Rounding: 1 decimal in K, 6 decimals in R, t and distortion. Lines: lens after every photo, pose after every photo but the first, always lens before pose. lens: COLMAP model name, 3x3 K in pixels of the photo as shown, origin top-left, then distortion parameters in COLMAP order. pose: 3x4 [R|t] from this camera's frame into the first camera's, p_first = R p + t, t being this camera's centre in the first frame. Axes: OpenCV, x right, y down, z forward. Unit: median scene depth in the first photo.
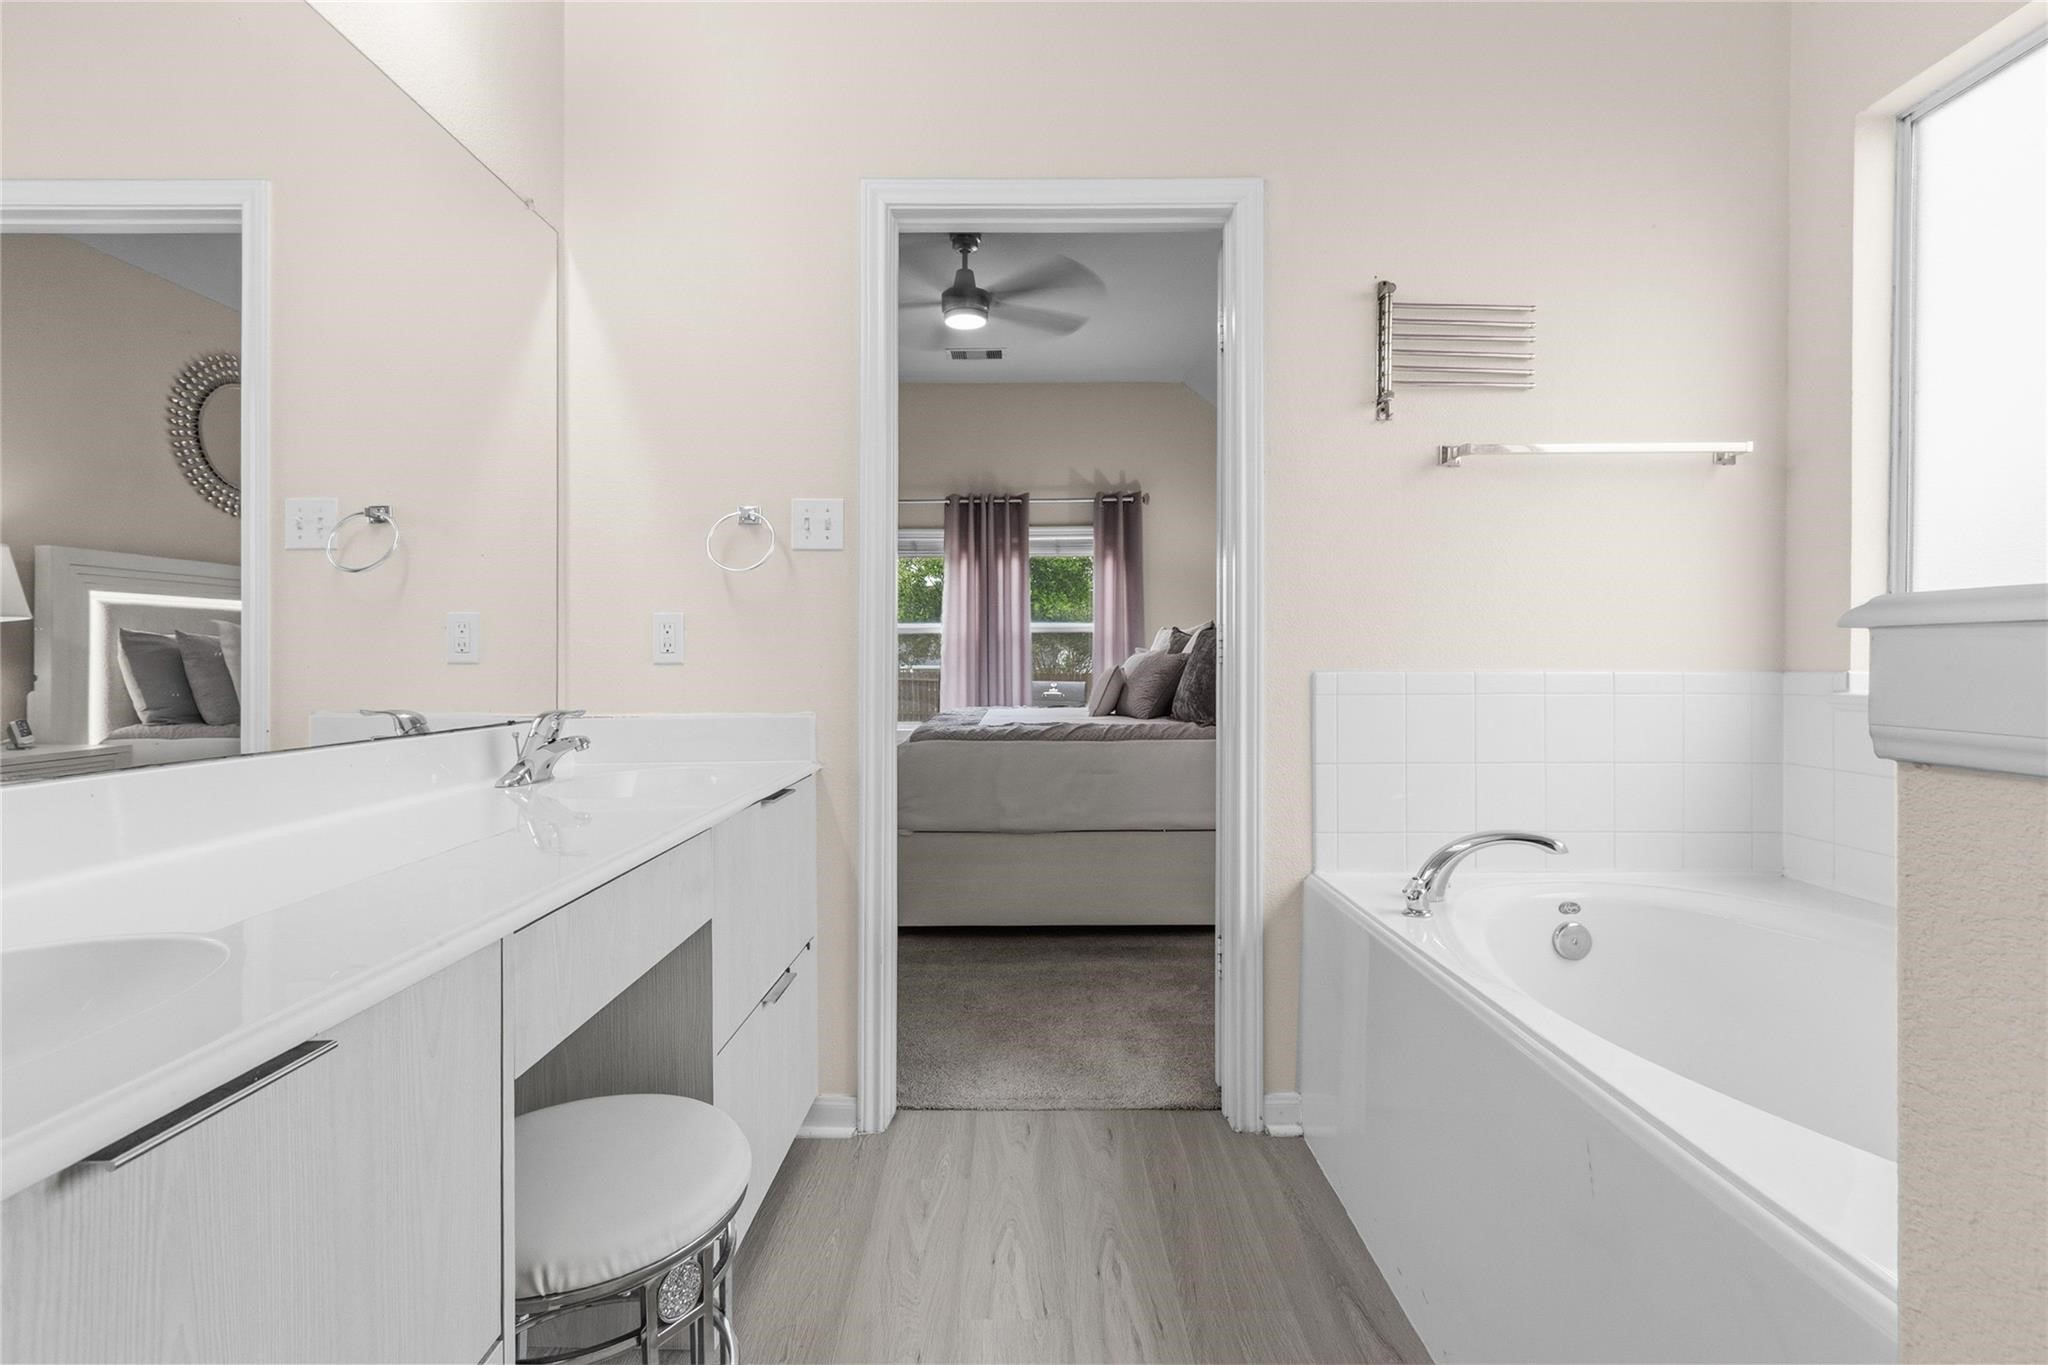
lens RADIAL K [[938.0, 0, 1022.8], [0, 938.0, 706.4], [0, 0, 1]] dist [-0.001477, -0.000375]
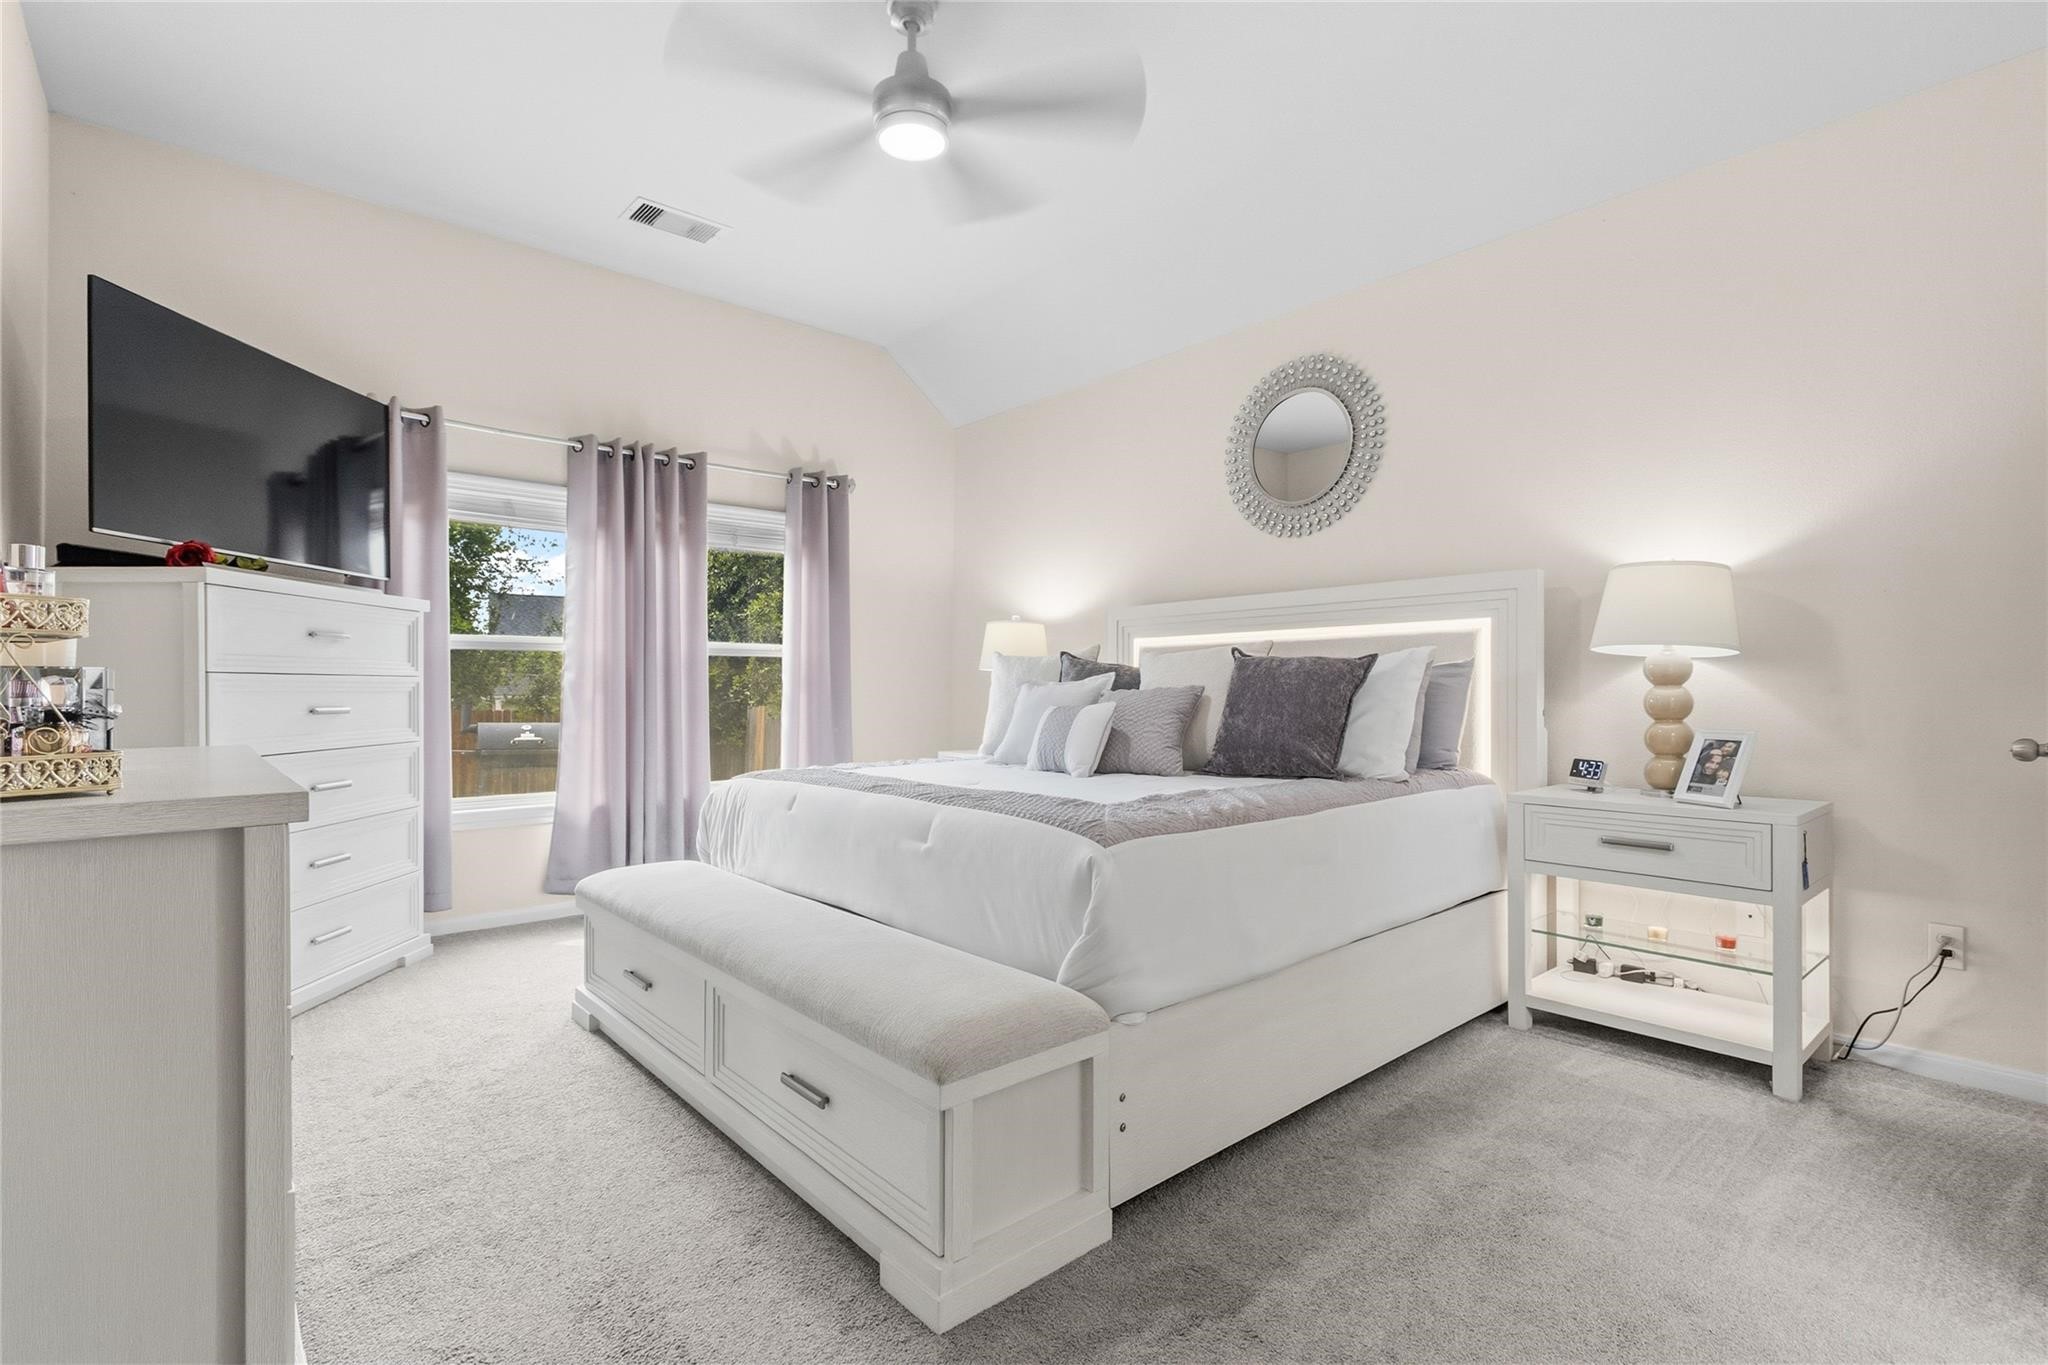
lens RADIAL K [[938.0, 0, 1022.8], [0, 938.0, 706.4], [0, 0, 1]] dist [-0.001477, -0.000375]
pose [[0.757600, -0.010092, 0.652641, -0.265941], [0.032915, 0.999199, -0.022758, -0.017235], [-0.651889, 0.038723, 0.757325, 0.329517]]
